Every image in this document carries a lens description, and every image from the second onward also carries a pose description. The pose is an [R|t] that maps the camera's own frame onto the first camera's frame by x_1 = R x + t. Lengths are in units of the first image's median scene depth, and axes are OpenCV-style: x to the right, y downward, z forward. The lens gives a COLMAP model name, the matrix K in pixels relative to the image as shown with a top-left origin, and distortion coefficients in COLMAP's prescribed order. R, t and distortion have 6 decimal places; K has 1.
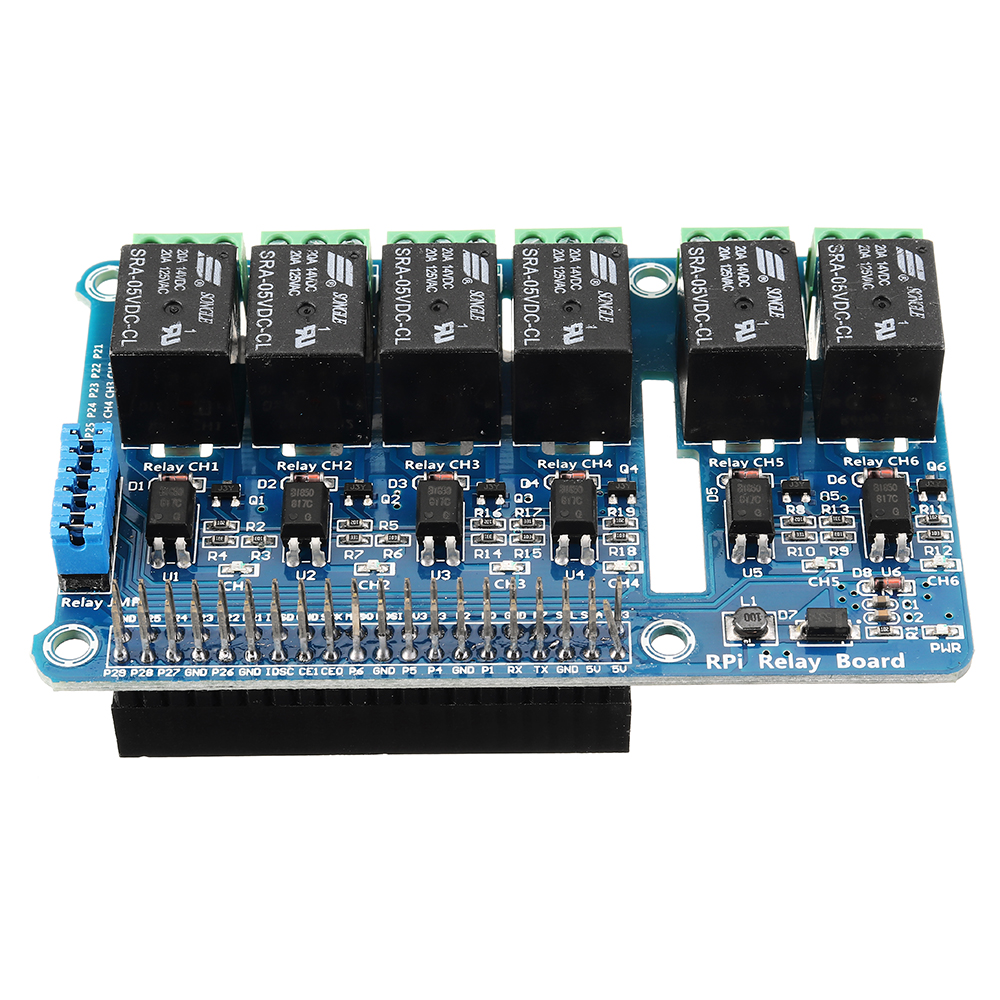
lens RADIAL K [[3020.9, 0, 537.0], [0, 3020.9, 474.1], [0, 0, 1]] dist [0.125117, 0.599495]
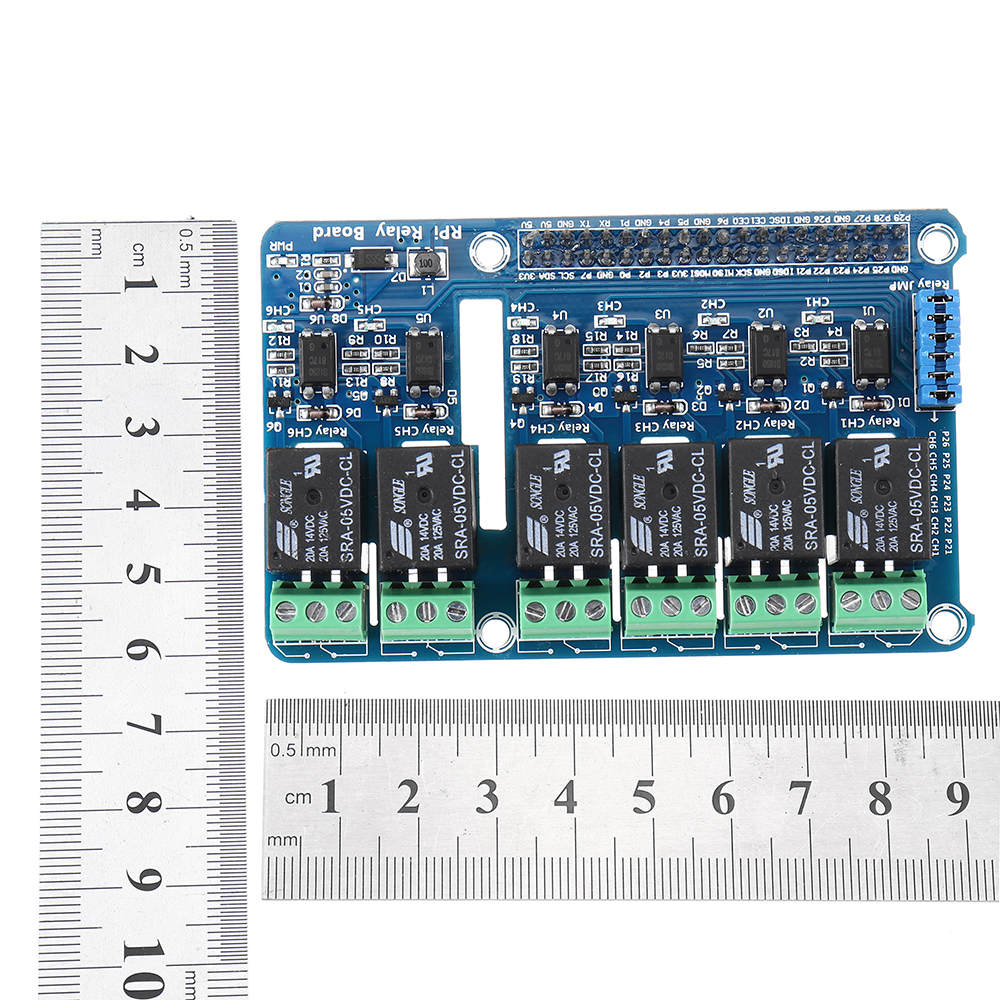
lens RADIAL K [[3411.1, 0, 613.2], [0, 3411.1, 574.3], [0, 0, 1]] dist [0.241834, 0.481637]
pose [[-0.999884, 0.007504, -0.013268, 0.009904], [-0.014512, -0.734960, 0.677955, -1.040492], [-0.004664, 0.678069, 0.734984, -0.009106]]
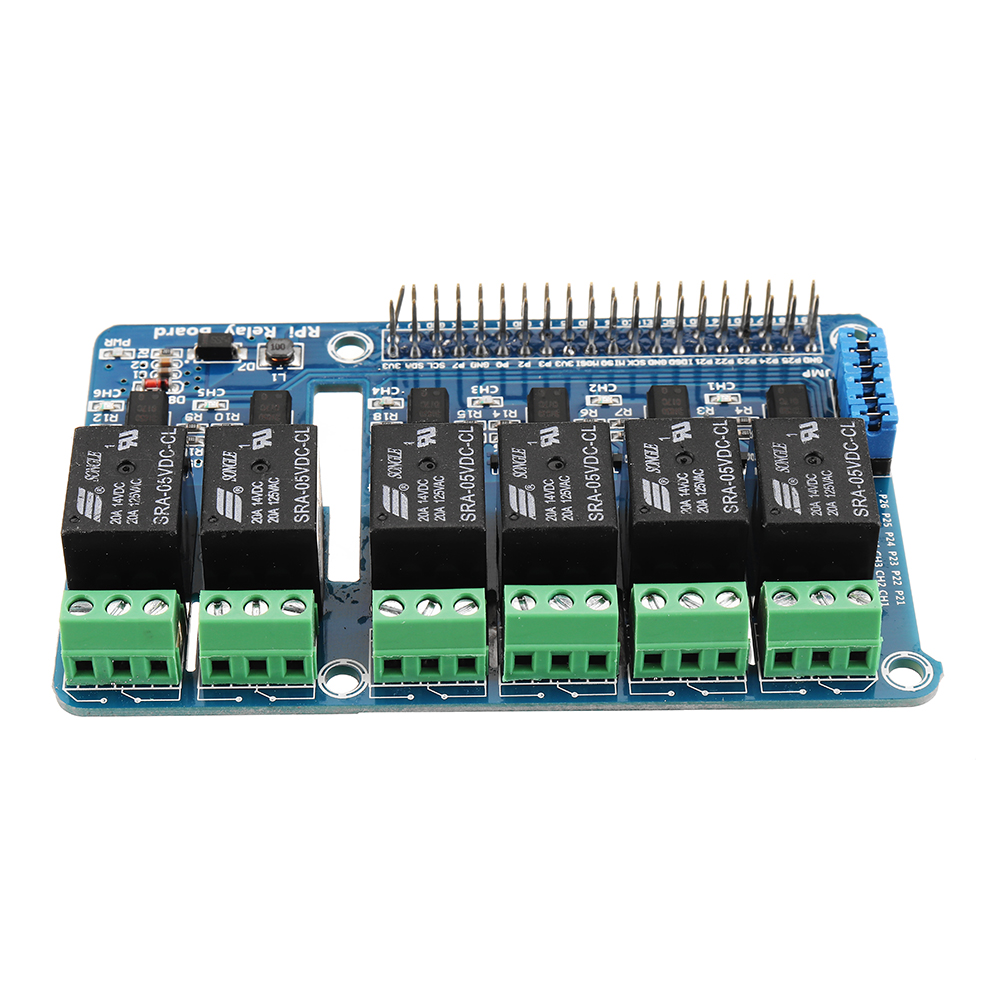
lens RADIAL K [[2786.1, 0, 472.8], [0, 2786.1, 499.8], [0, 0, 1]] dist [0.122955, 0.939144]
pose [[-0.999987, 0.004267, -0.002640, -0.001378], [-0.003068, -0.103569, 0.994618, -1.010172], [0.003970, 0.994613, 0.103581, 0.920940]]
